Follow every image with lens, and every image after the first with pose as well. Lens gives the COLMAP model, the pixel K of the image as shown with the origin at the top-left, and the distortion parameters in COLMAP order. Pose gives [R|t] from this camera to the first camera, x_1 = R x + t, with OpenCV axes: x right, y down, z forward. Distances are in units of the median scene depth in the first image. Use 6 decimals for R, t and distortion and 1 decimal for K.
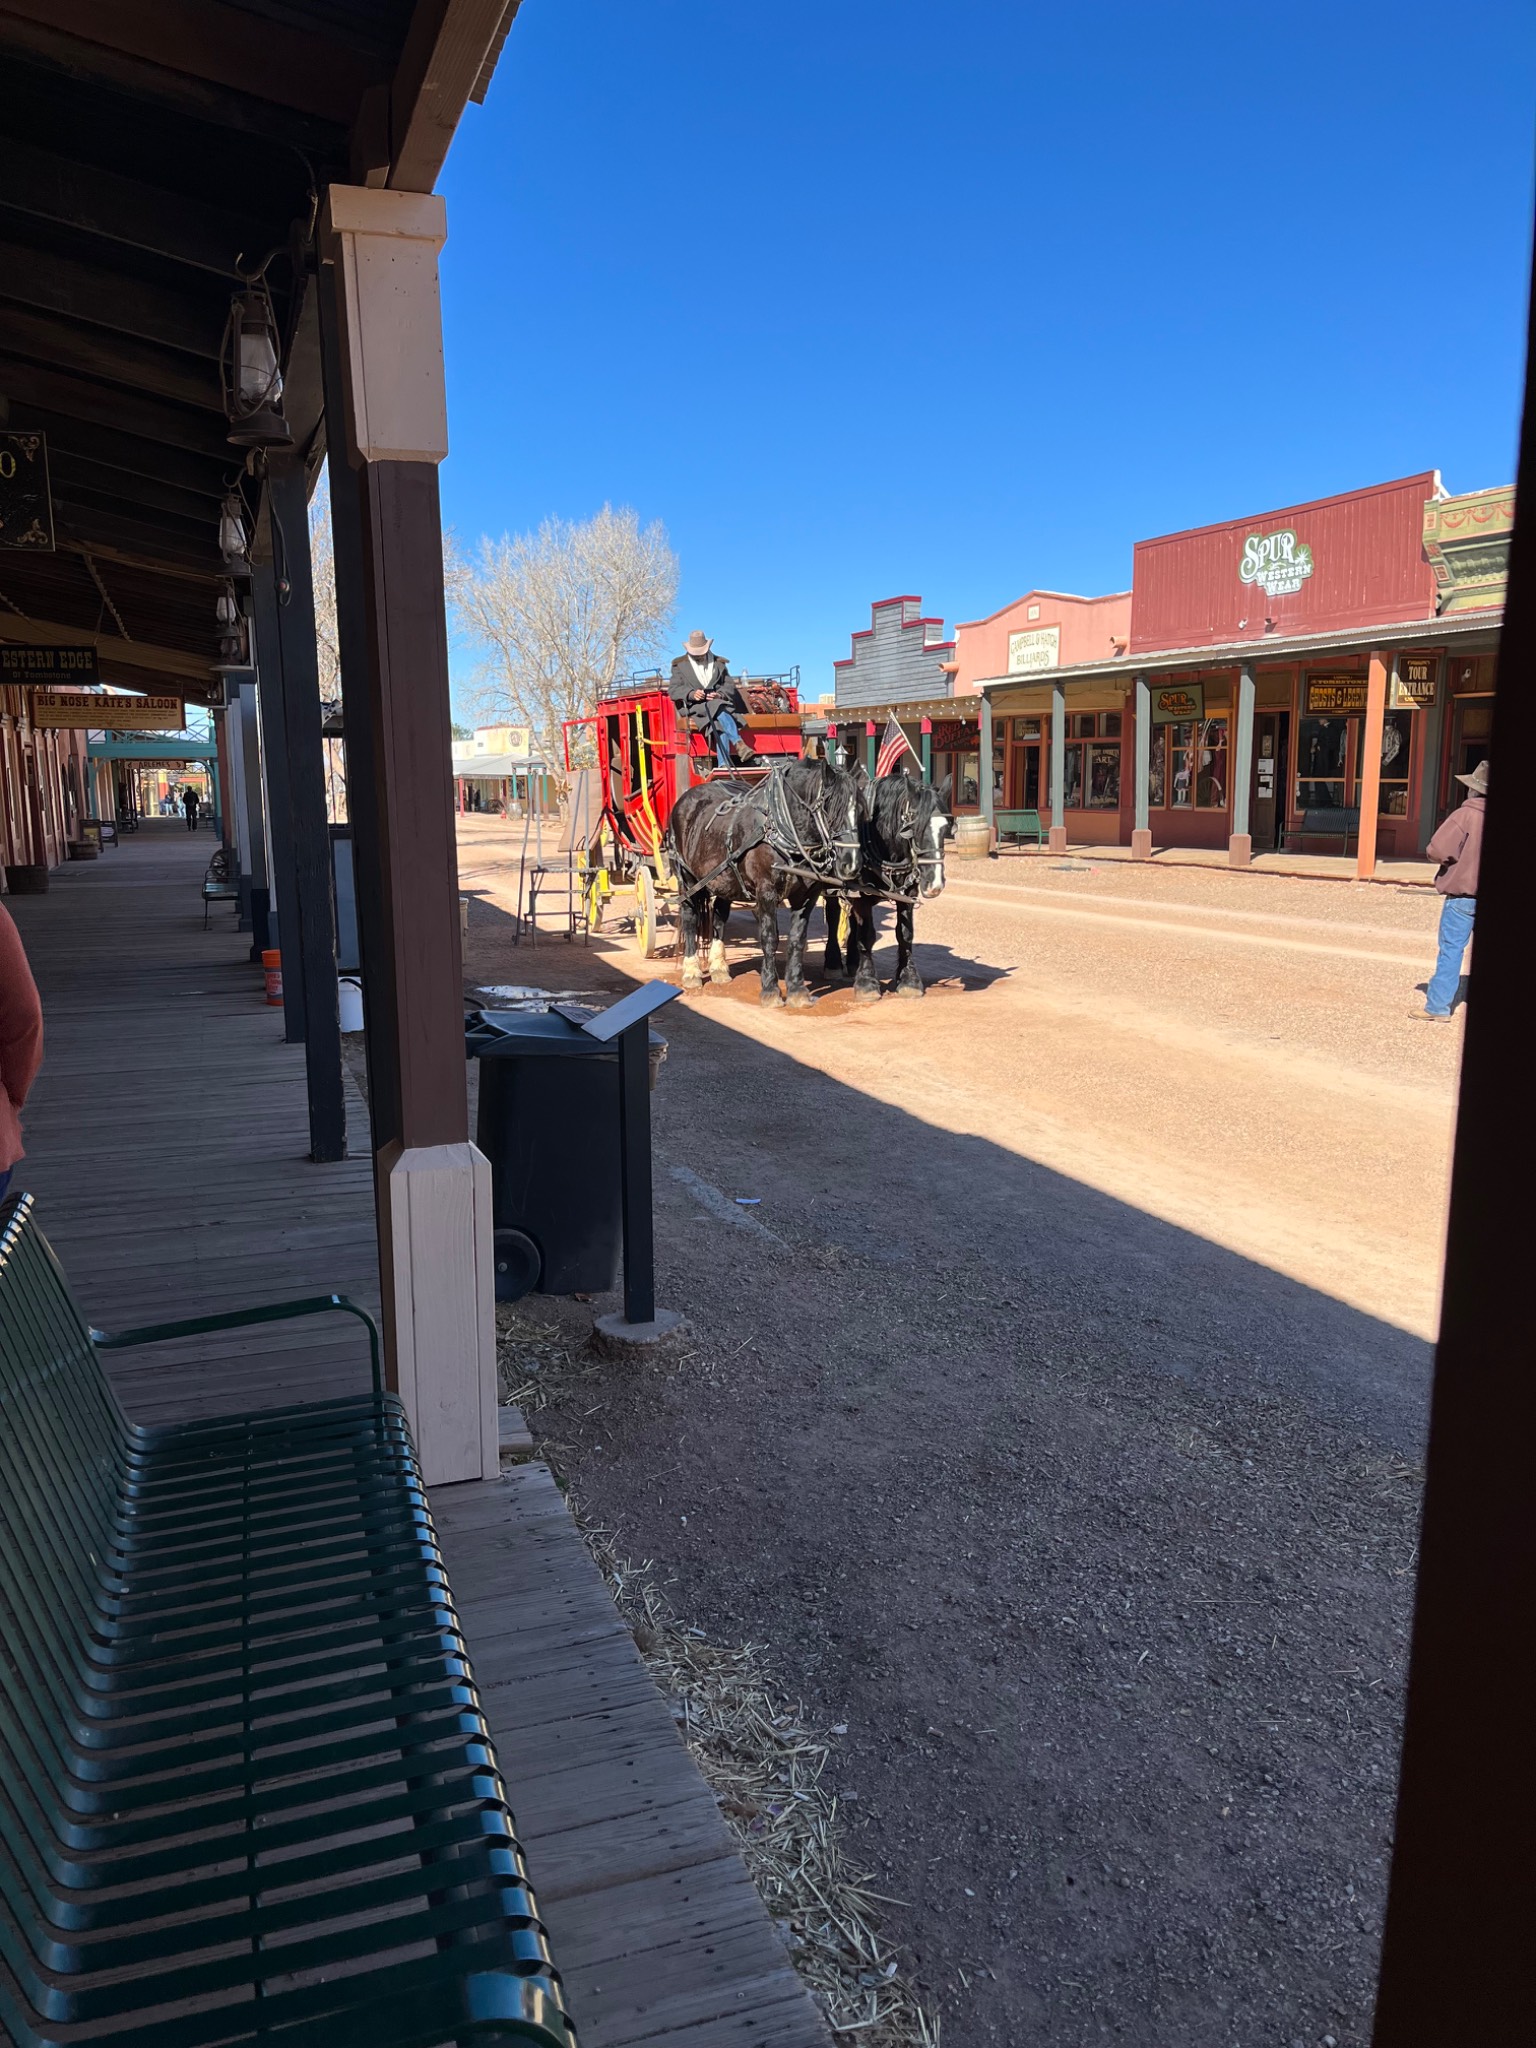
lens RADIAL K [[1553.3, 0, 769.3], [0, 1553.3, 1027.4], [0, 0, 1]] dist [0.042455, -0.051358]
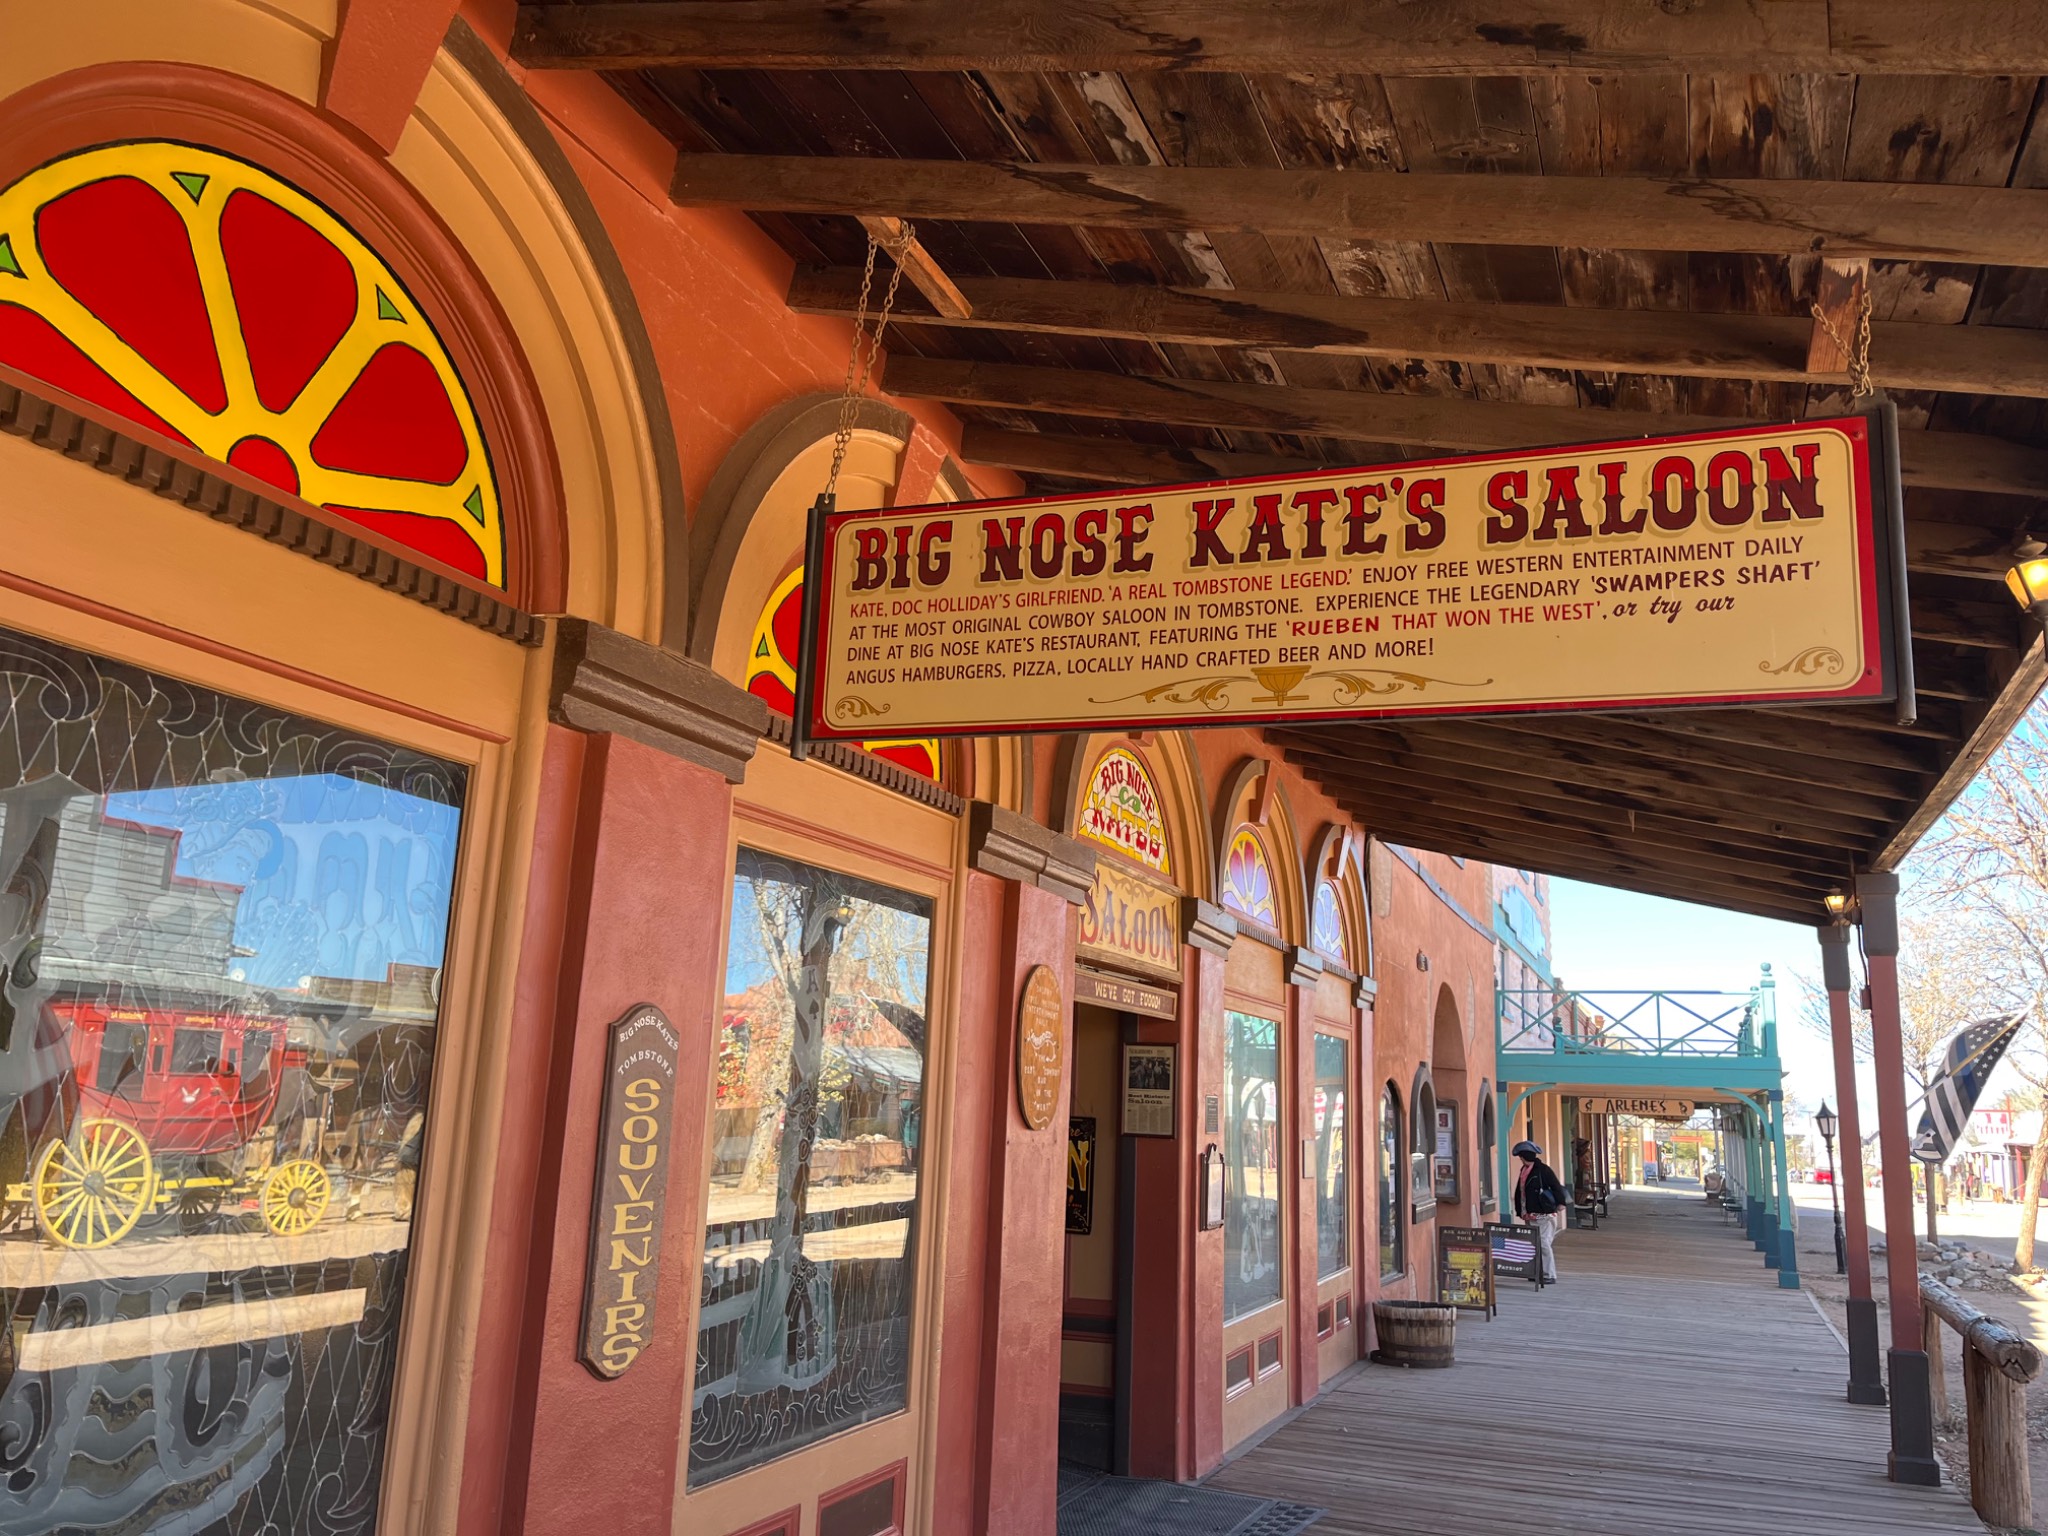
lens RADIAL K [[1553.3, 0, 1026.3], [0, 1553.3, 769.8], [0, 0, 1]] dist [0.042455, -0.051358]
pose [[0.741056, -0.109012, -0.662535, -0.351128], [-0.149448, 0.935202, -0.321035, -0.141954], [0.654600, 0.336919, 0.676745, 0.898945]]
